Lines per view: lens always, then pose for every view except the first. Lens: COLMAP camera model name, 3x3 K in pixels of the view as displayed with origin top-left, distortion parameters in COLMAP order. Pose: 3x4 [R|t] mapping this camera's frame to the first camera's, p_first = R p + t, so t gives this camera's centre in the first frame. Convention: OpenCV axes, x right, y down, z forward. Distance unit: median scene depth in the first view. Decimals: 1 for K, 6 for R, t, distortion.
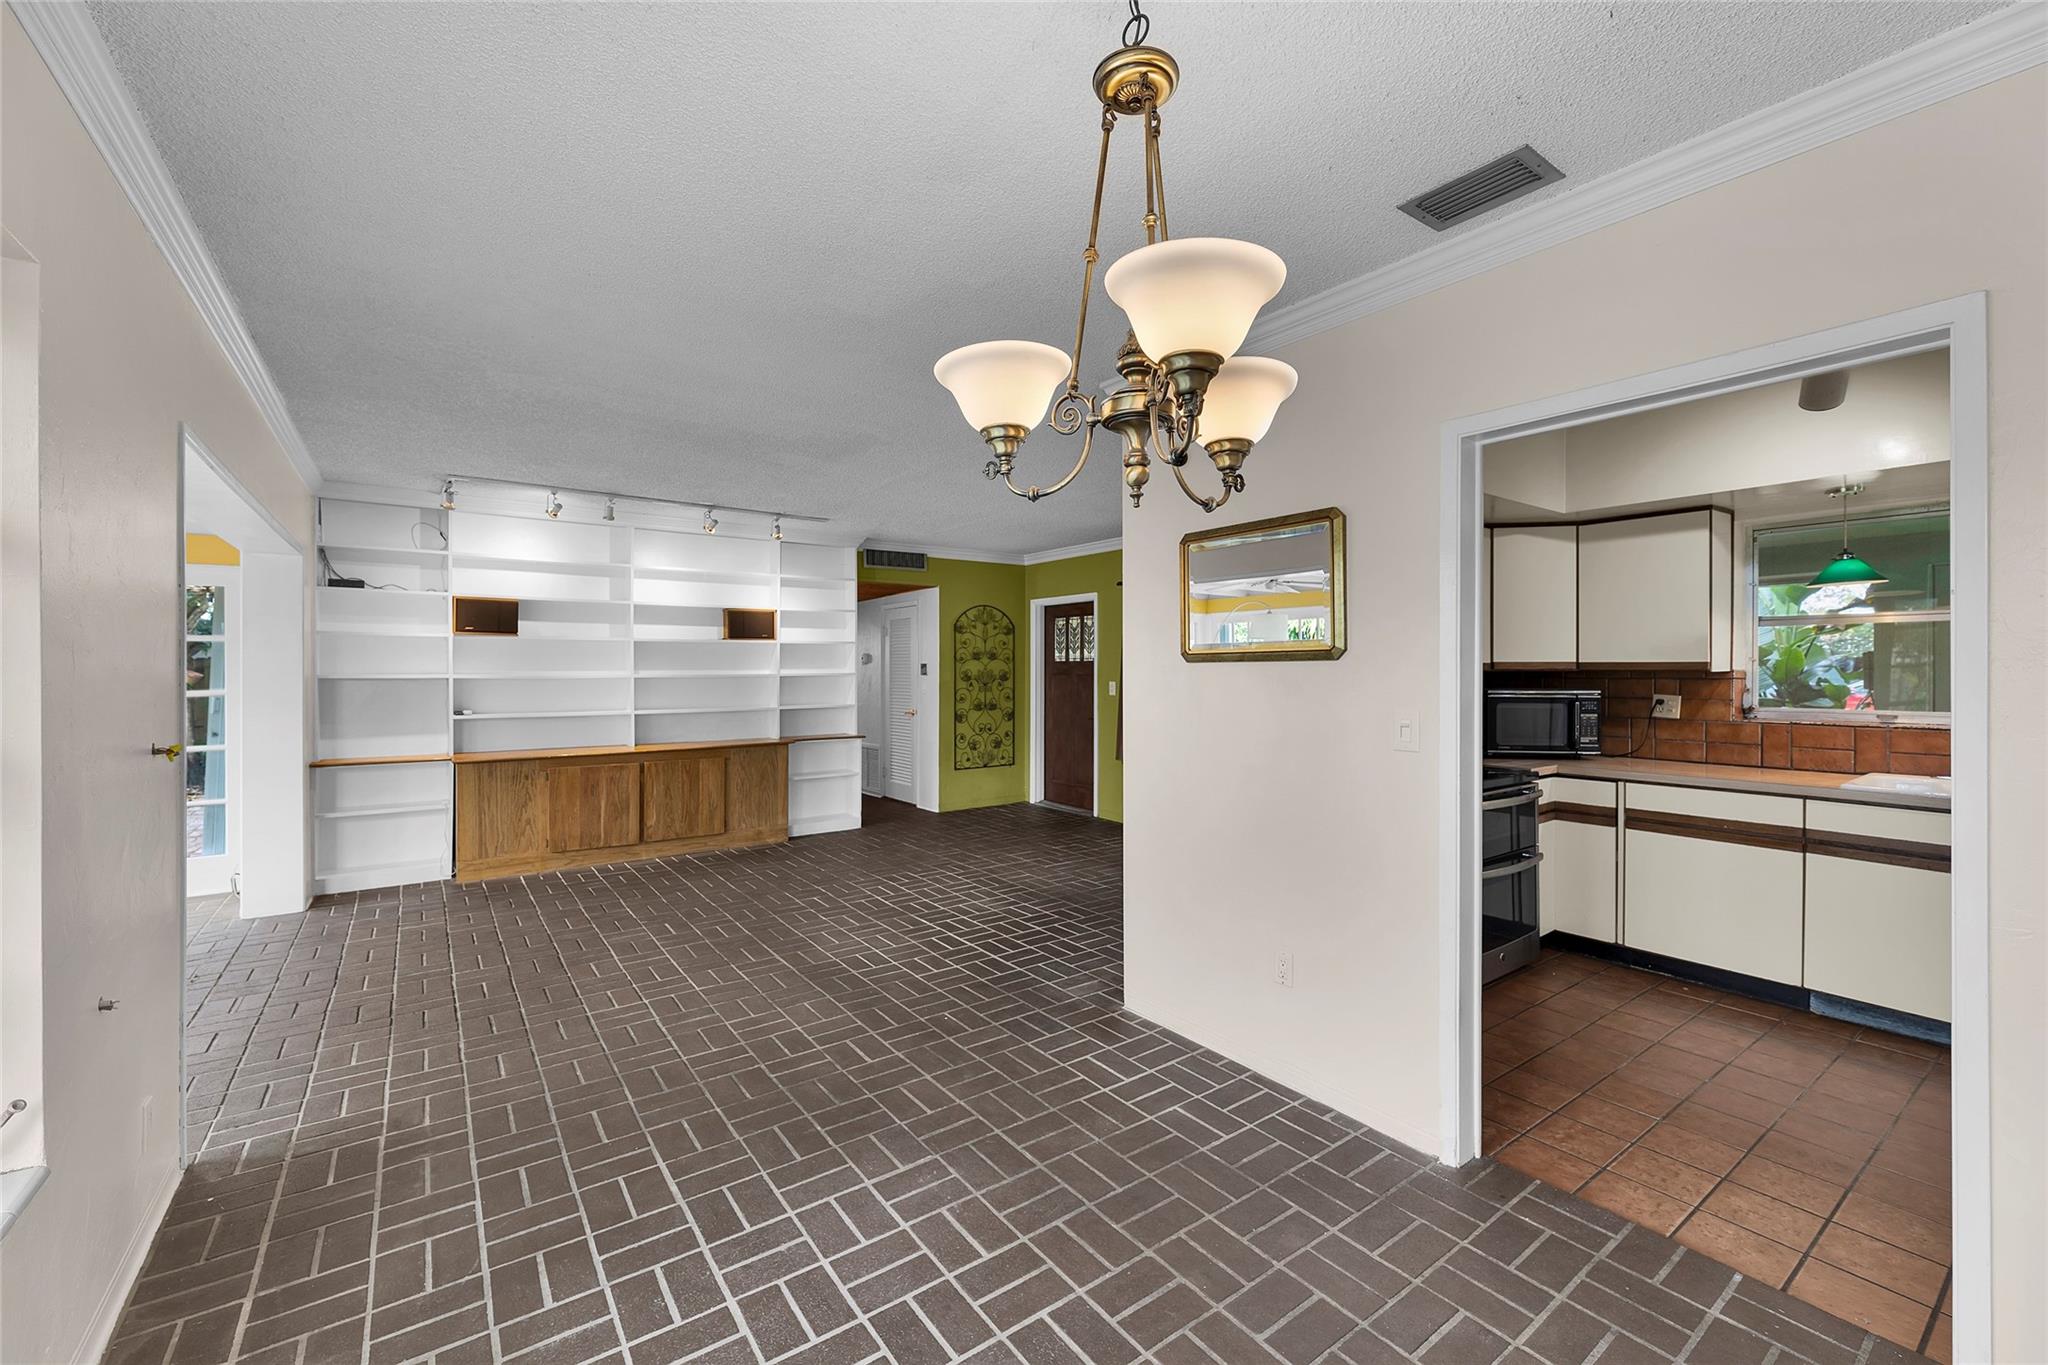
lens RADIAL K [[833.4, 0, 1021.2], [0, 833.4, 673.7], [0, 0, 1]] dist [0.000973, -0.000380]
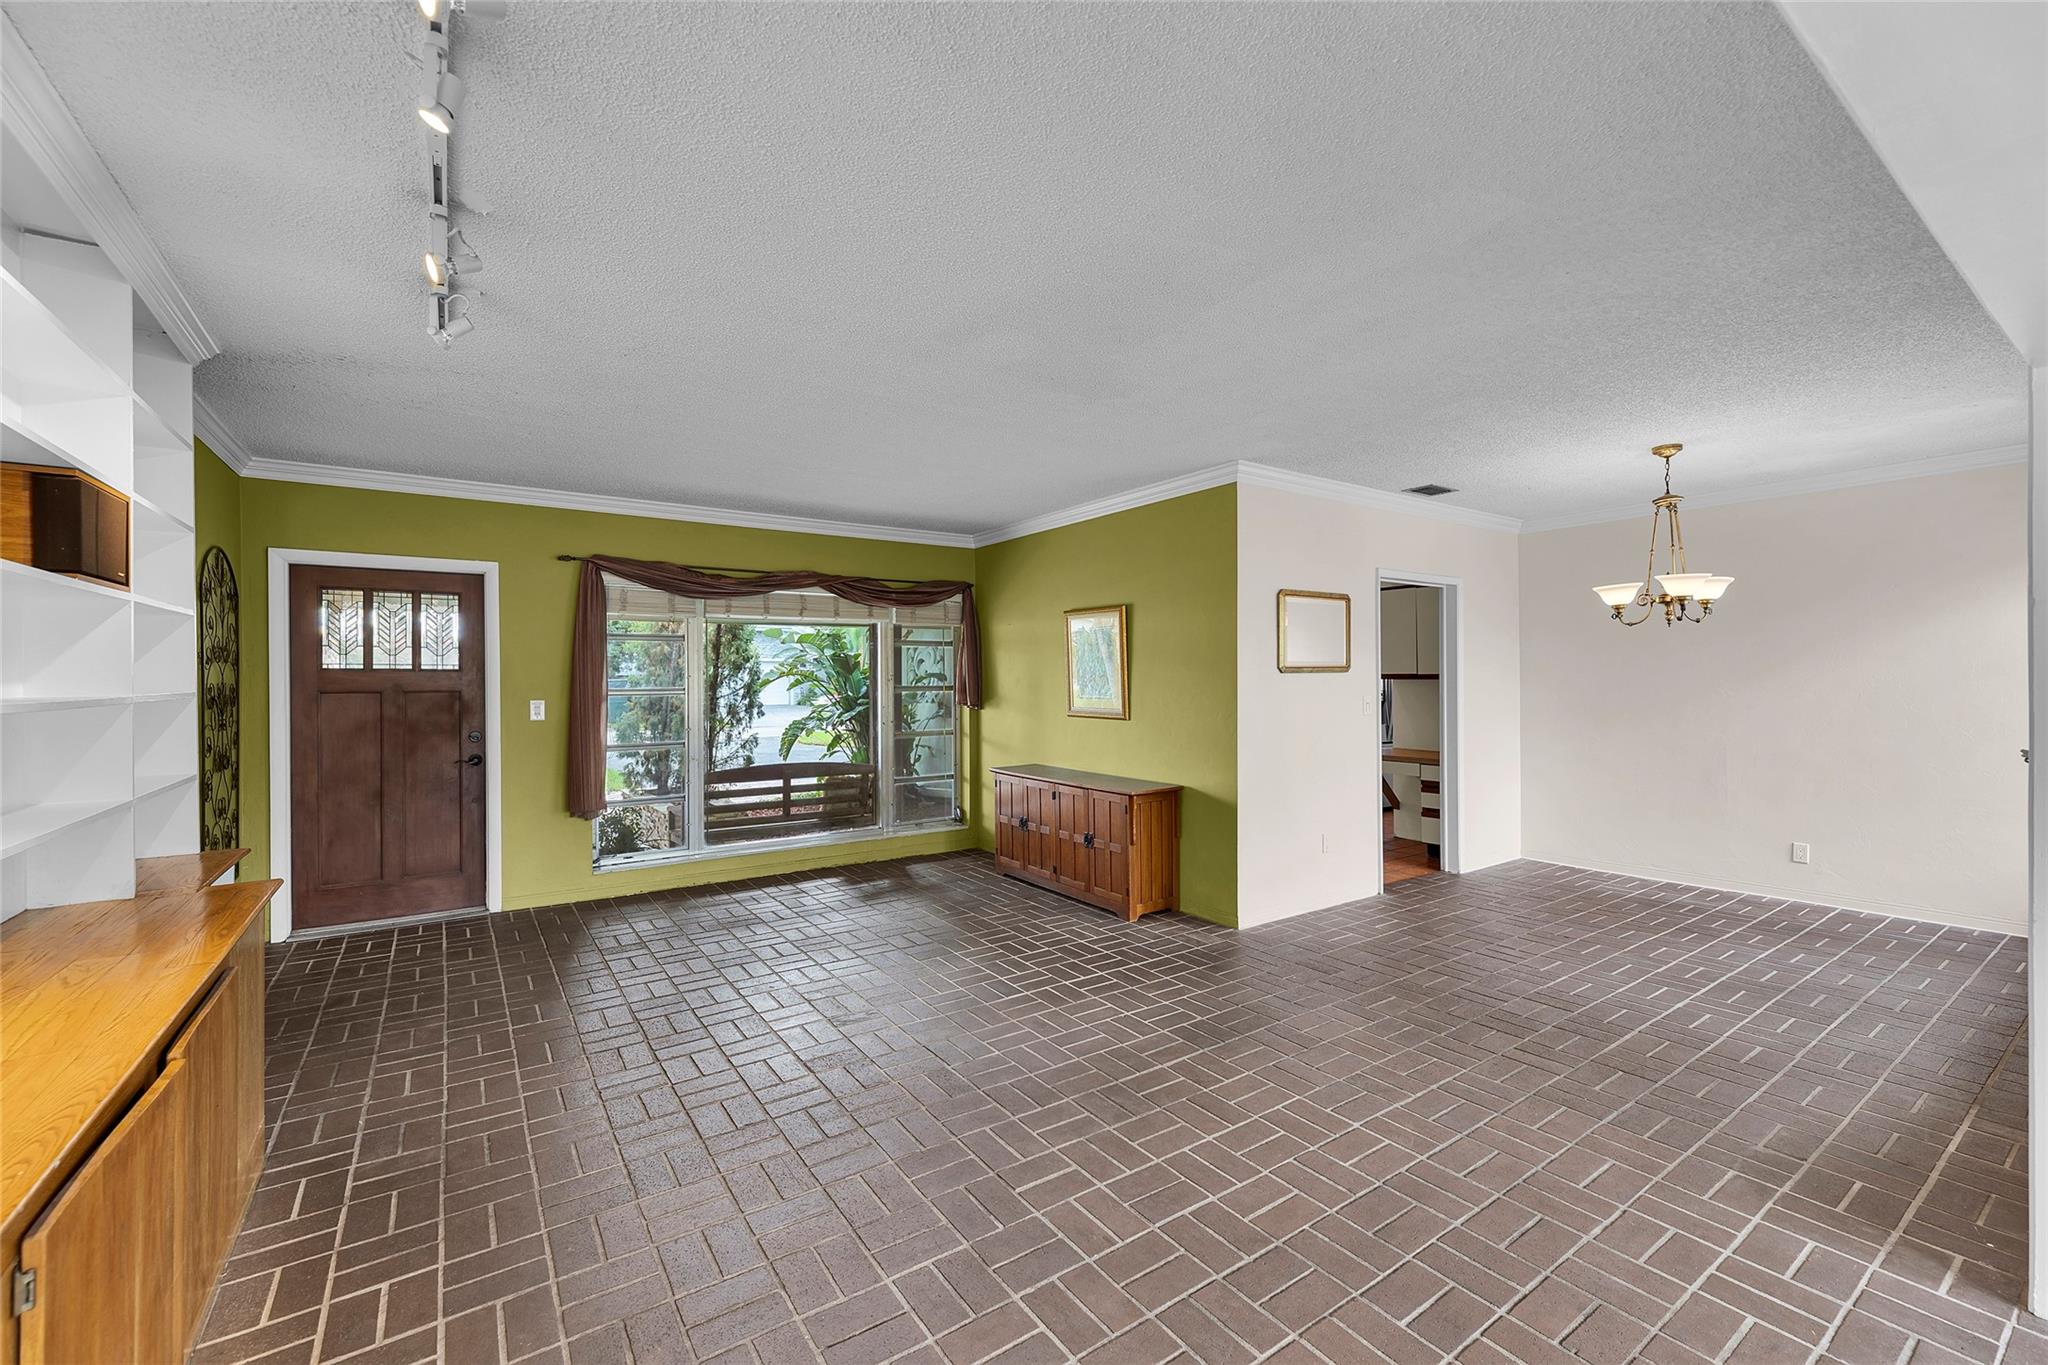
lens RADIAL K [[839.6, 0, 1022.0], [0, 839.6, 684.0], [0, 0, 1]] dist [-0.001127, -0.000081]
pose [[0.025790, -0.003913, 0.999660, -0.678407], [0.010886, 0.999934, 0.003633, -0.002224], [-0.999608, 0.010789, 0.025831, 0.719679]]
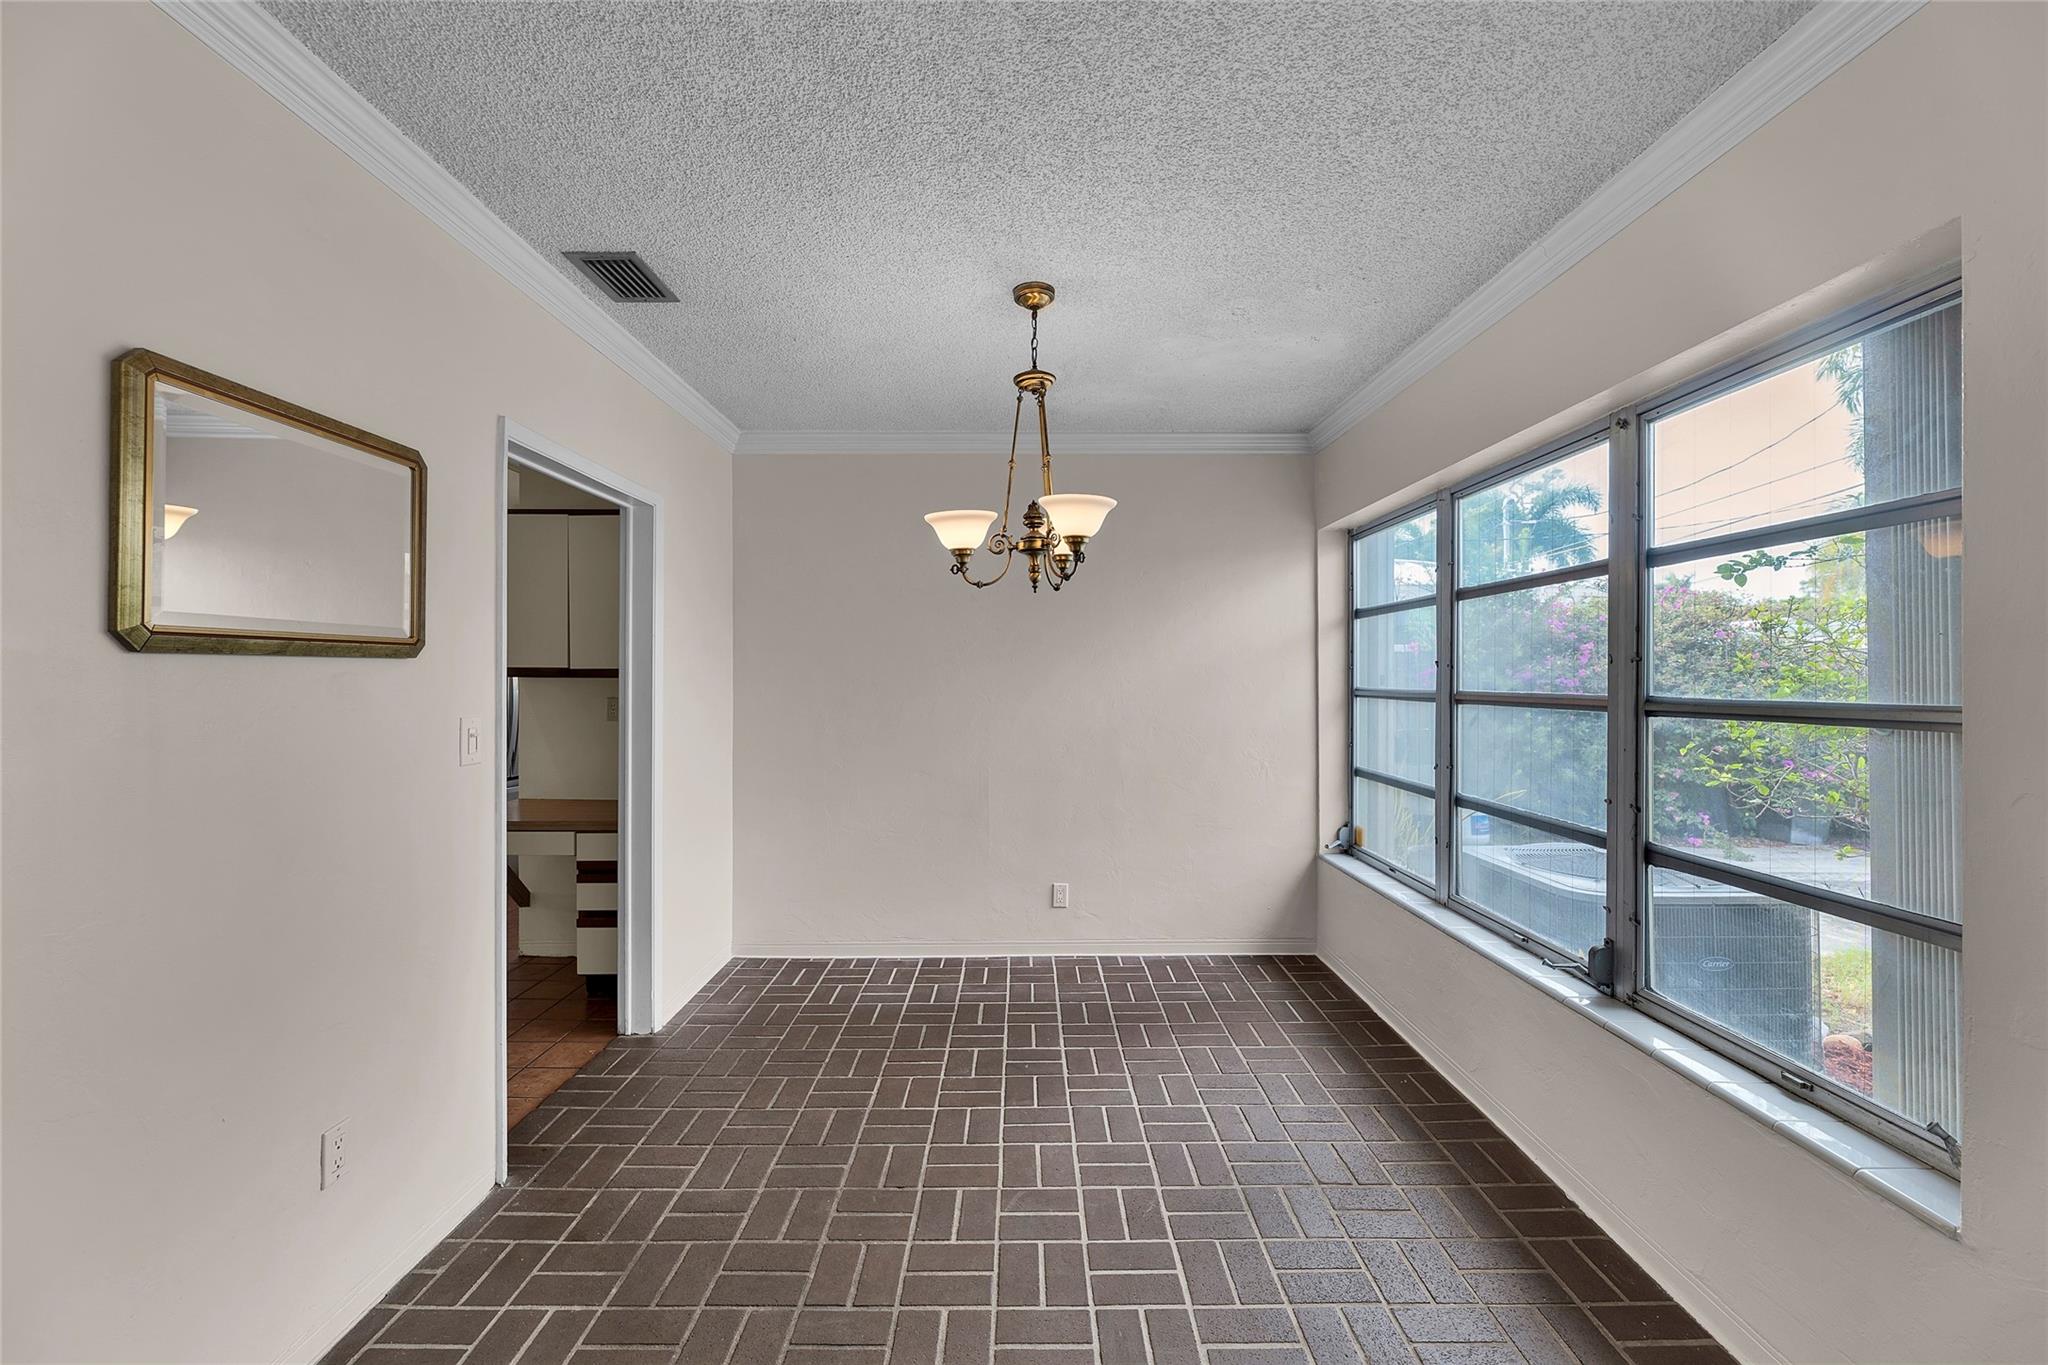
lens RADIAL K [[838.2, 0, 1024.9], [0, 838.2, 672.7], [0, 0, 1]] dist [-0.000813, 0.000007]
pose [[-0.813984, 0.002365, 0.580883, -0.207283], [0.001518, 0.999997, -0.001945, -0.000745], [-0.580885, -0.000701, -0.813985, 0.541318]]
